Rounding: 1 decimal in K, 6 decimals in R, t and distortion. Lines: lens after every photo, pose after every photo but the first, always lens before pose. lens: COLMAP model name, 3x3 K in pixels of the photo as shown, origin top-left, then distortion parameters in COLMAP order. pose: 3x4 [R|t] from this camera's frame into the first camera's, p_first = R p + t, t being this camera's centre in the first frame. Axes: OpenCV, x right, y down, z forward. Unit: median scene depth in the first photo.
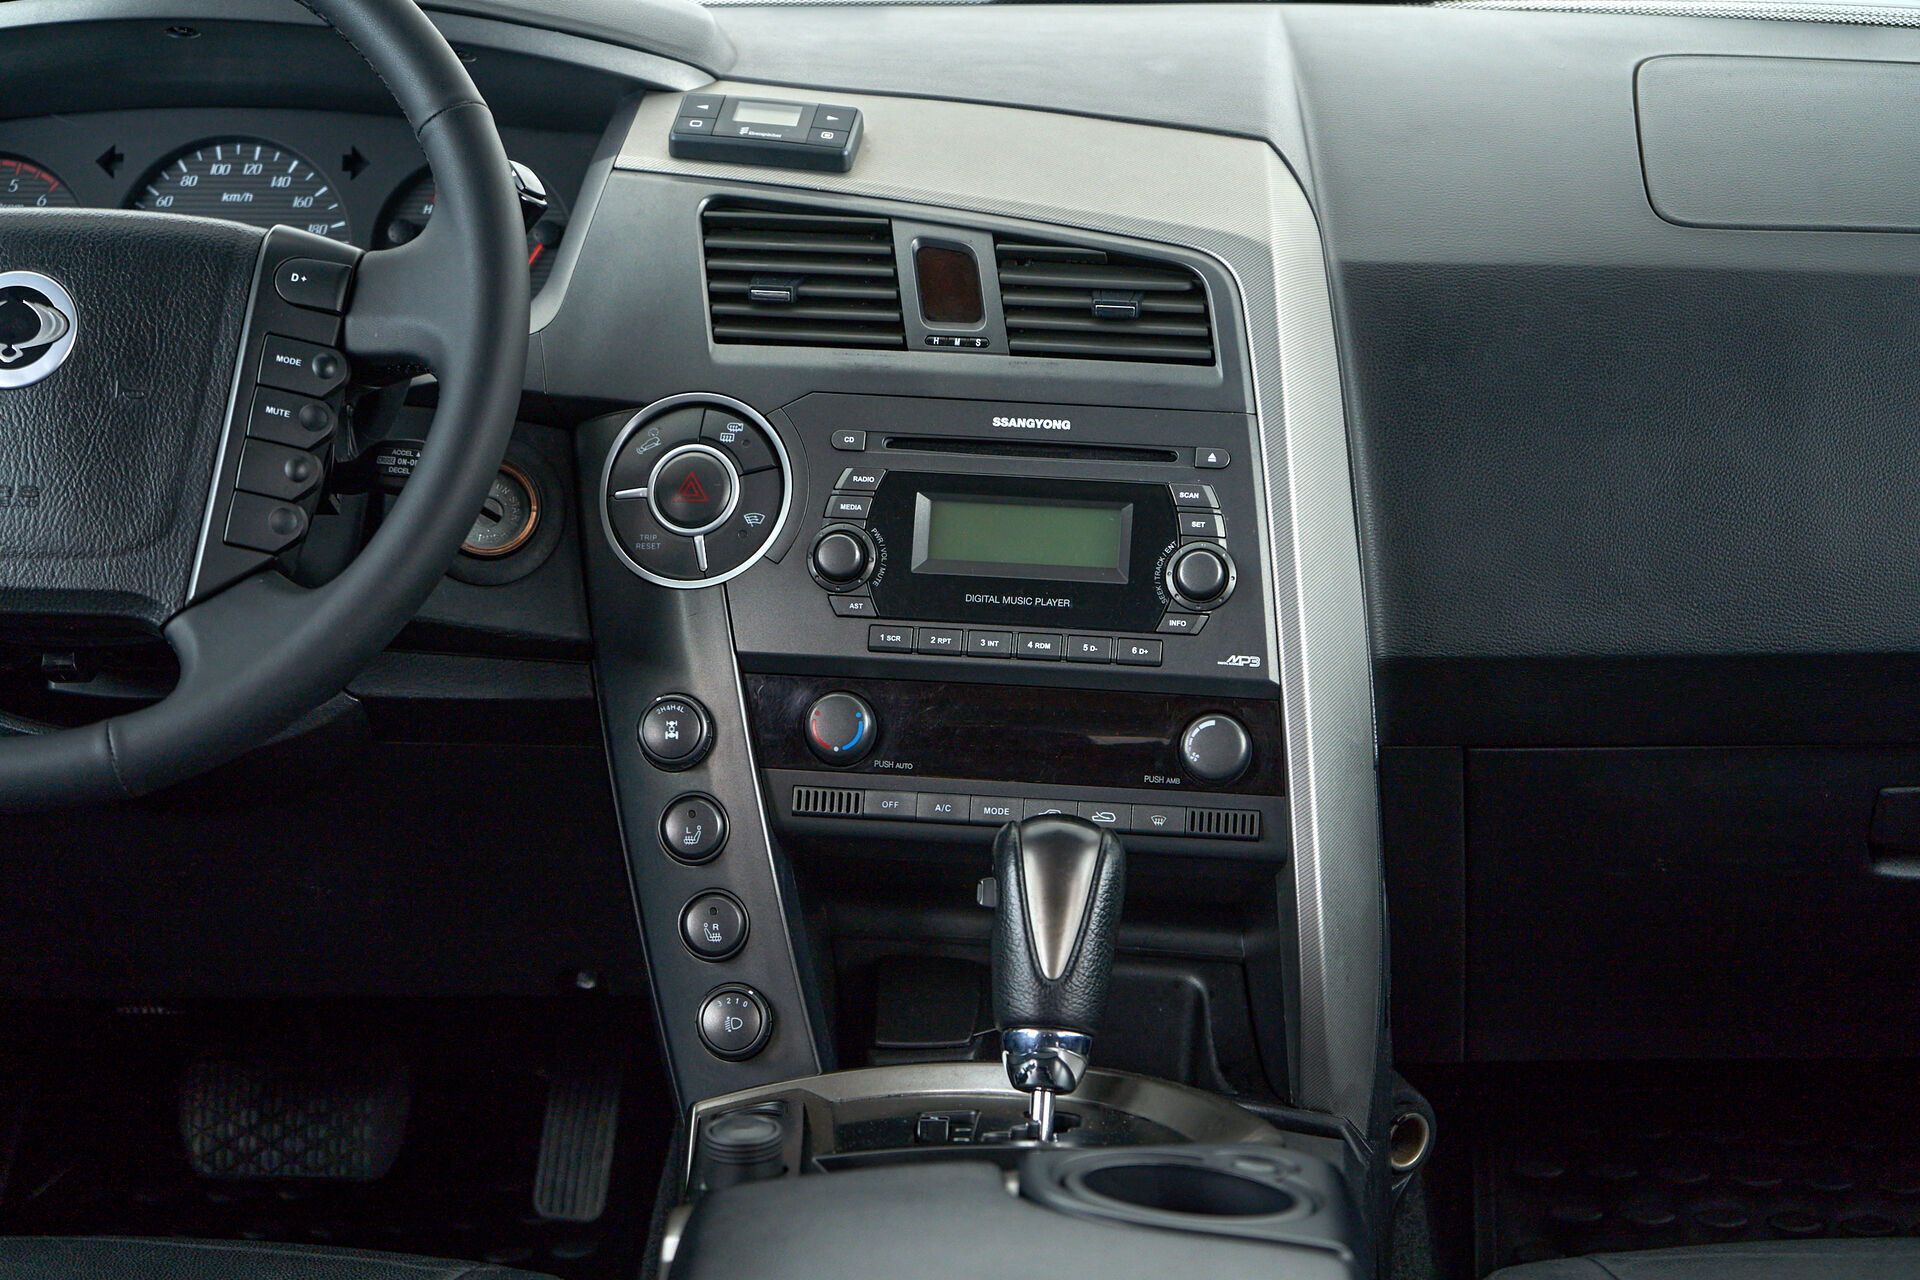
lens RADIAL K [[3918.2, 0, 960.0], [0, 3918.2, 640.0], [0, 0, 1]] dist [0.010398, 0.123097]
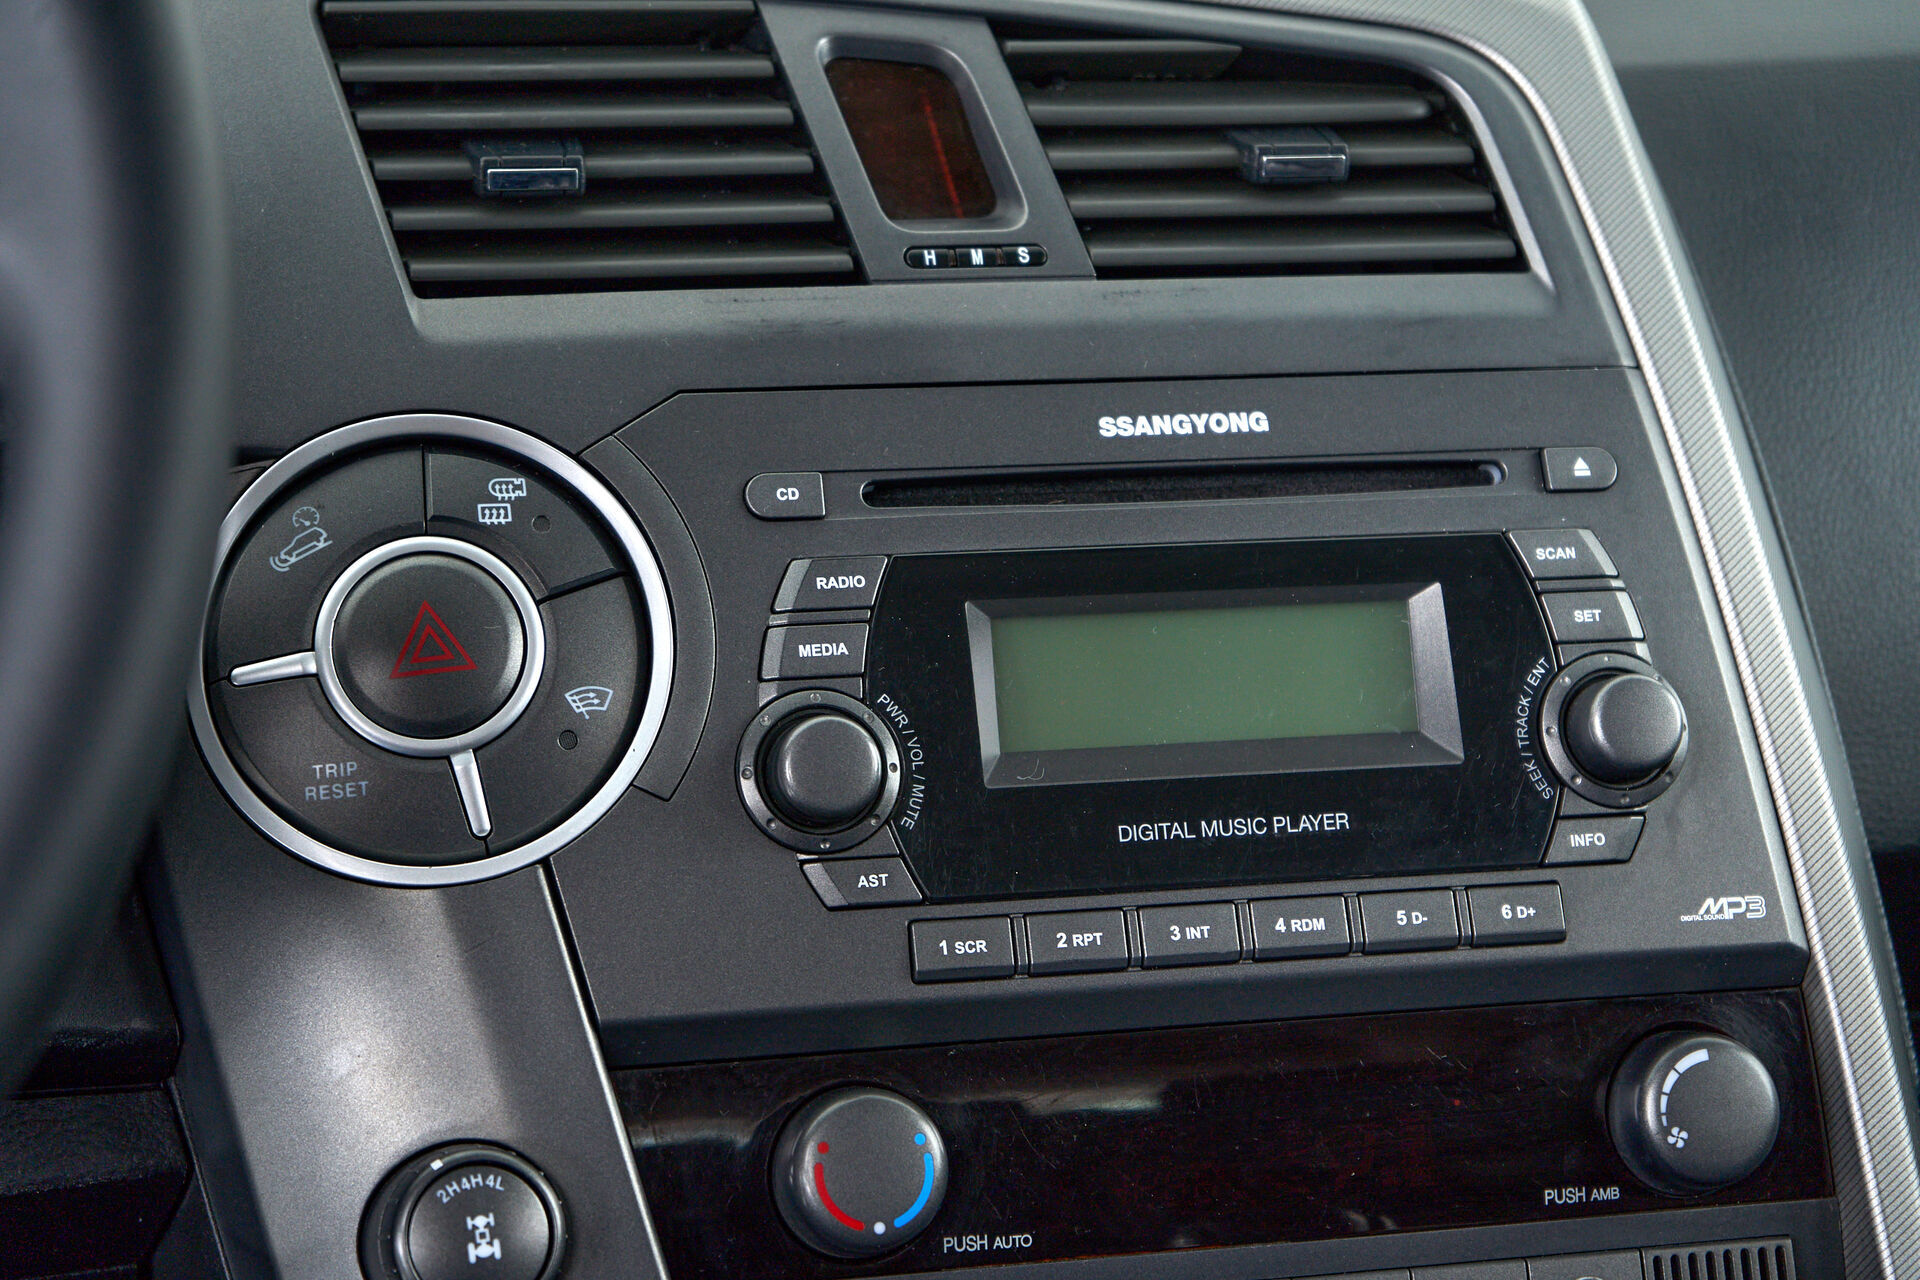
lens RADIAL K [[3918.2, 0, 960.0], [0, 3918.2, 640.0], [0, 0, 1]] dist [0.010398, 0.123097]
pose [[0.937262, -0.090960, 0.336550, -0.156496], [0.103016, 0.994515, -0.018102, -0.025736], [-0.333058, 0.051636, 0.941491, 0.594366]]
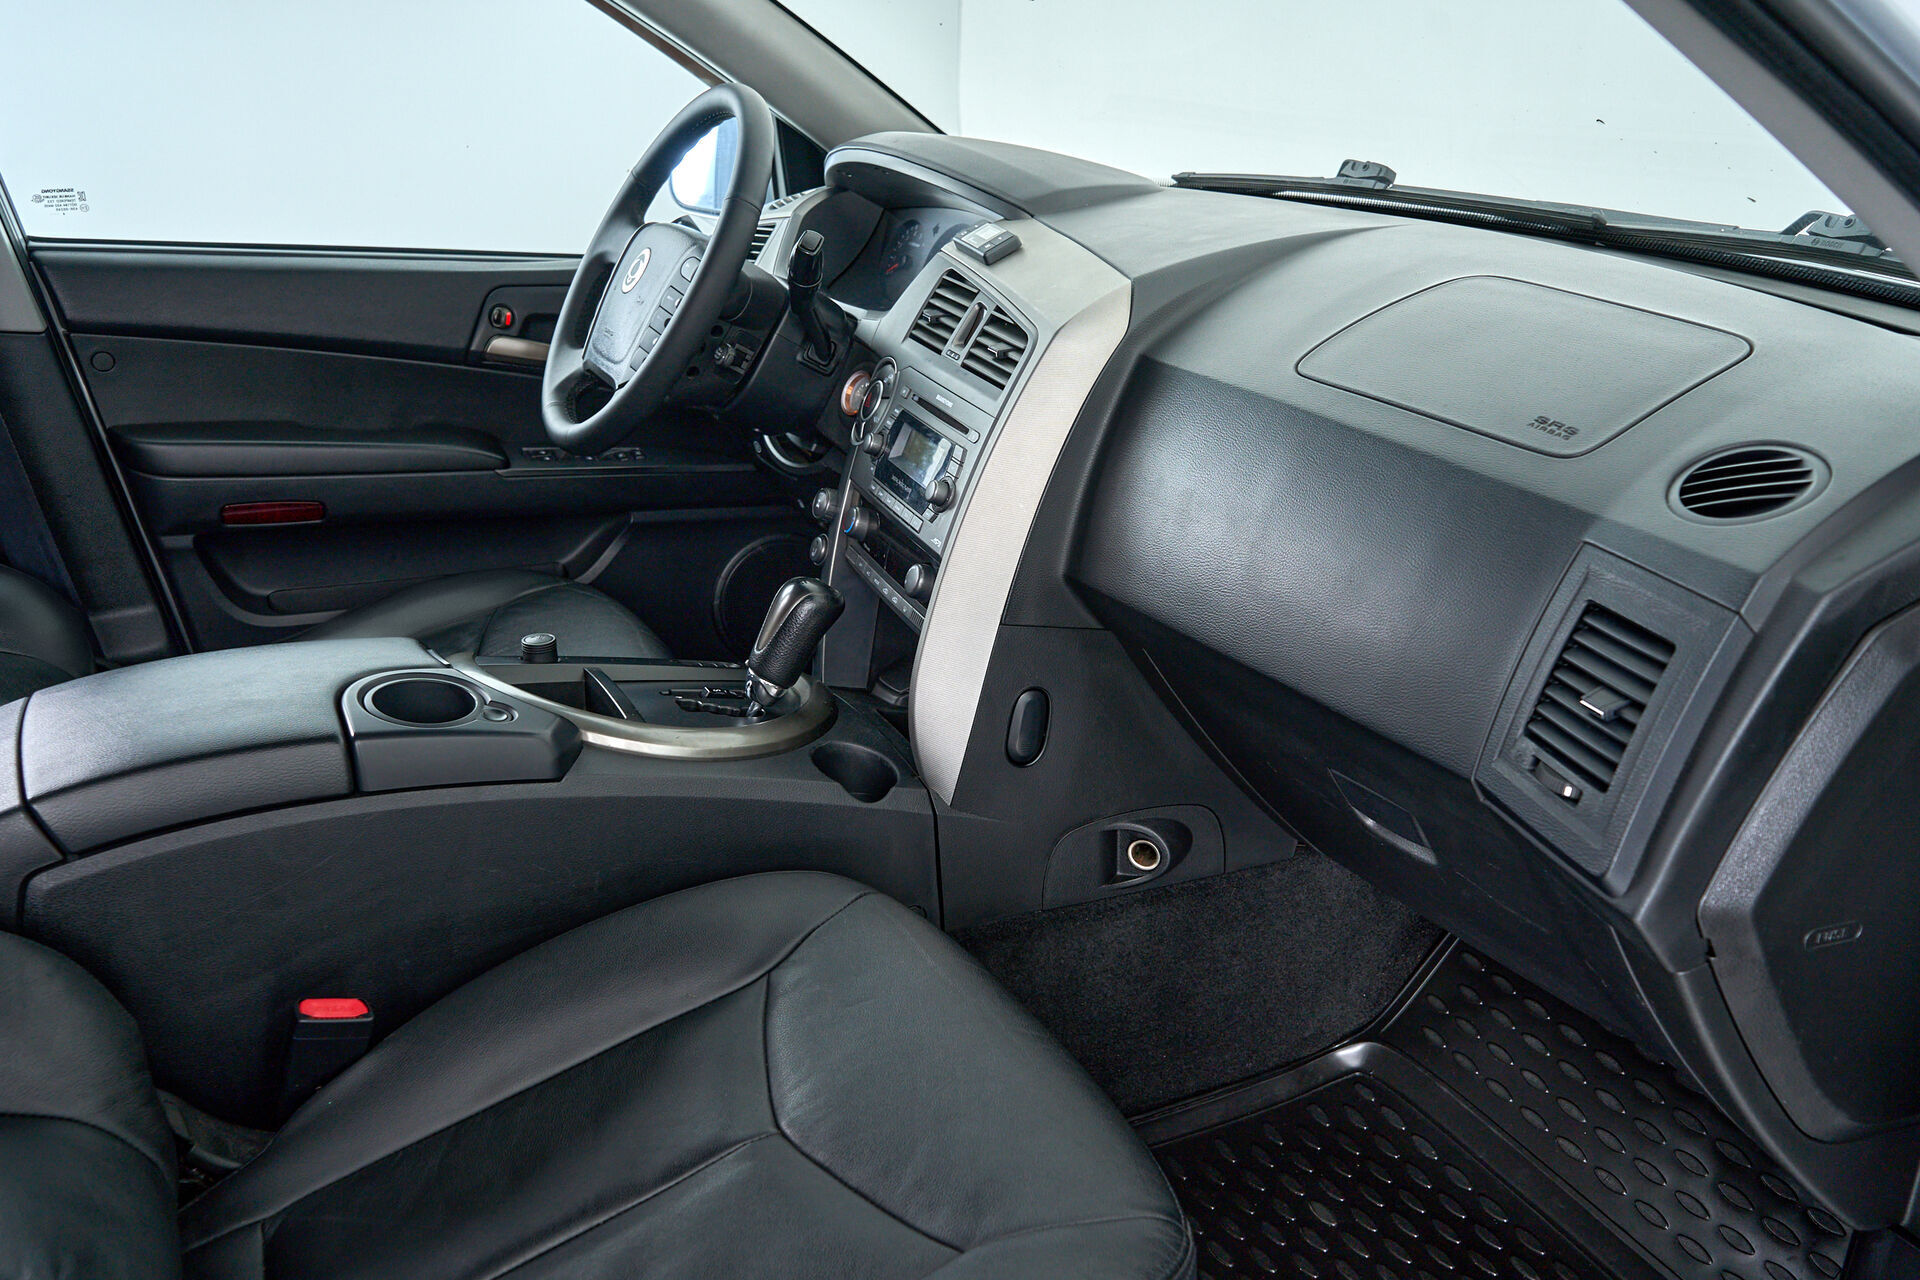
lens RADIAL K [[1564.8, 0, 960.0], [0, 1564.8, 640.0], [0, 0, 1]] dist [0.005929, 0.000017]
pose [[0.481044, 0.321749, -0.815520, 0.699512], [-0.230581, 0.943903, 0.236389, -0.129467], [0.845830, 0.074330, 0.528249, 0.602872]]
